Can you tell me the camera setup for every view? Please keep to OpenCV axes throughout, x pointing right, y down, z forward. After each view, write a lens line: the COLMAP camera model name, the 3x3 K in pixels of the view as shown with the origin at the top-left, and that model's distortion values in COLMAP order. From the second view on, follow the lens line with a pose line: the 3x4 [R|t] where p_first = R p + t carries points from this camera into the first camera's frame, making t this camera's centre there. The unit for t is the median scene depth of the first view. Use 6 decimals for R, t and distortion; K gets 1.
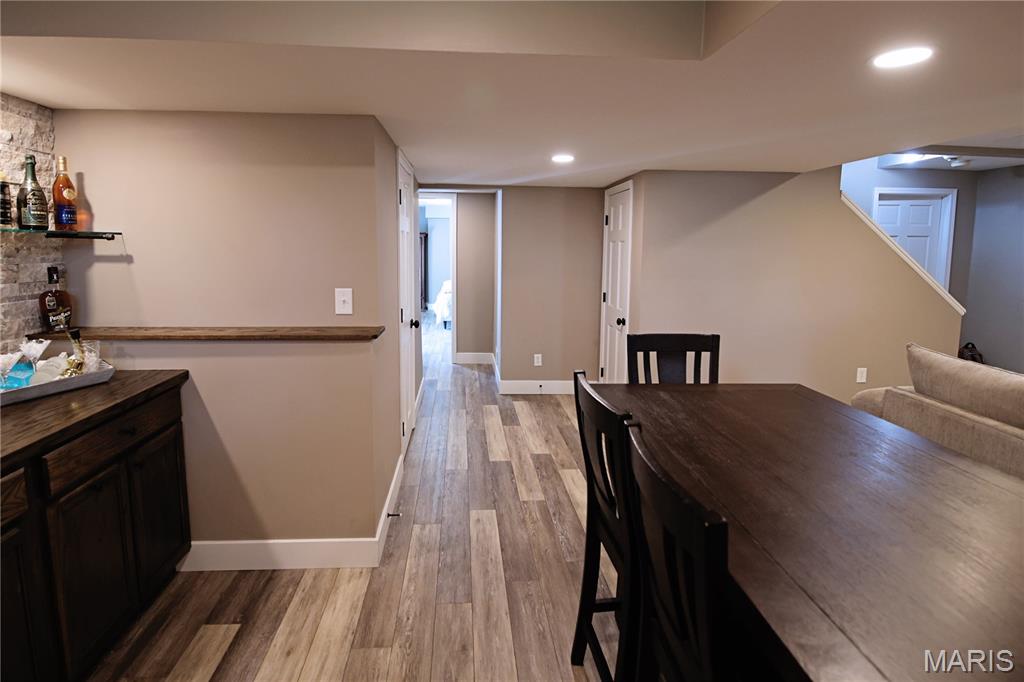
lens RADIAL K [[488.9, 0, 495.9], [0, 488.9, 295.8], [0, 0, 1]] dist [-0.017178, -0.000901]
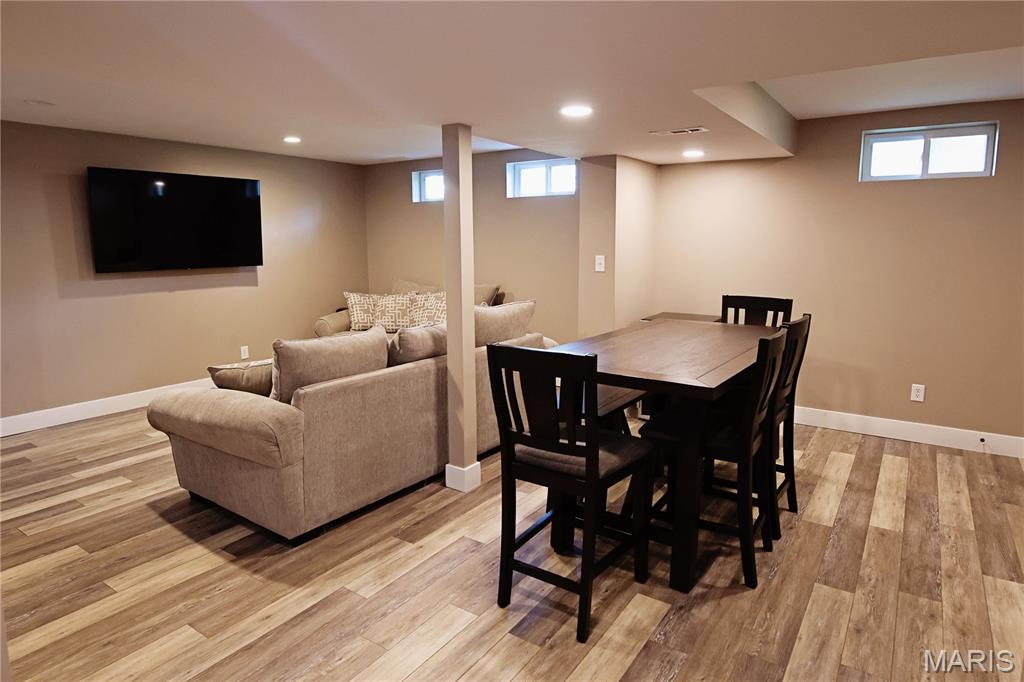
lens RADIAL K [[584.1, 0, 519.8], [0, 584.1, 342.3], [0, 0, 1]] dist [0.000096, -0.000660]
pose [[-0.780746, -0.117522, 0.613698, -0.157690], [0.058838, 0.963962, 0.259450, -0.179125], [-0.622073, 0.238674, -0.745695, 1.807350]]
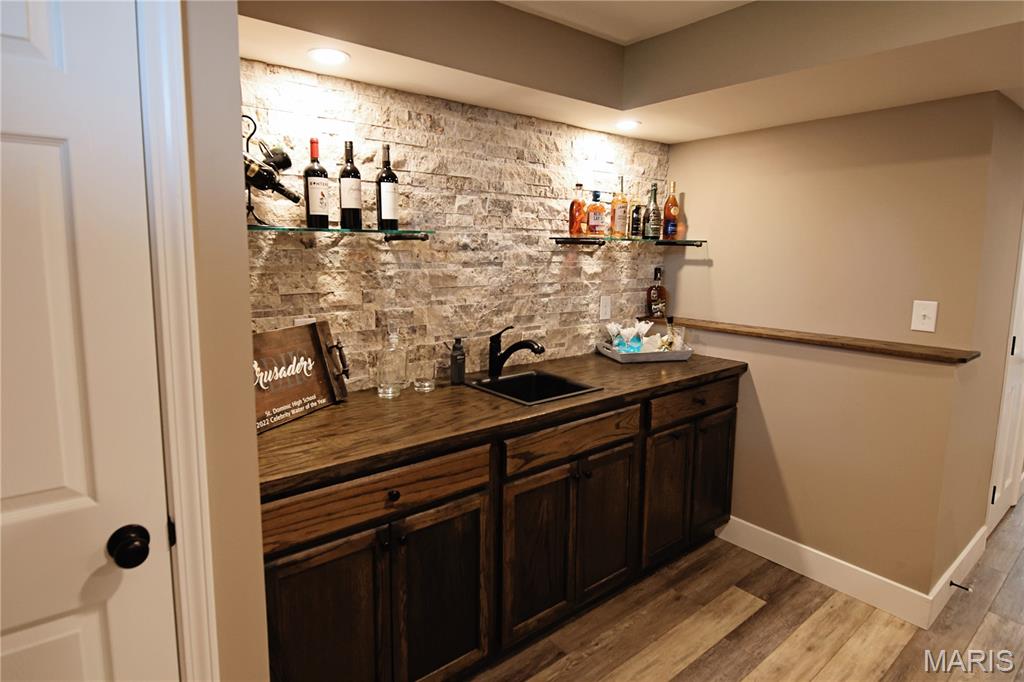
lens RADIAL K [[547.5, 0, 491.4], [0, 547.5, 320.9], [0, 0, 1]] dist [0.000990, -0.011028]
pose [[0.557266, 0.102220, -0.824018, 0.061363], [-0.085695, 0.994174, 0.065374, 0.022826], [0.825900, 0.034184, 0.562780, -0.187032]]
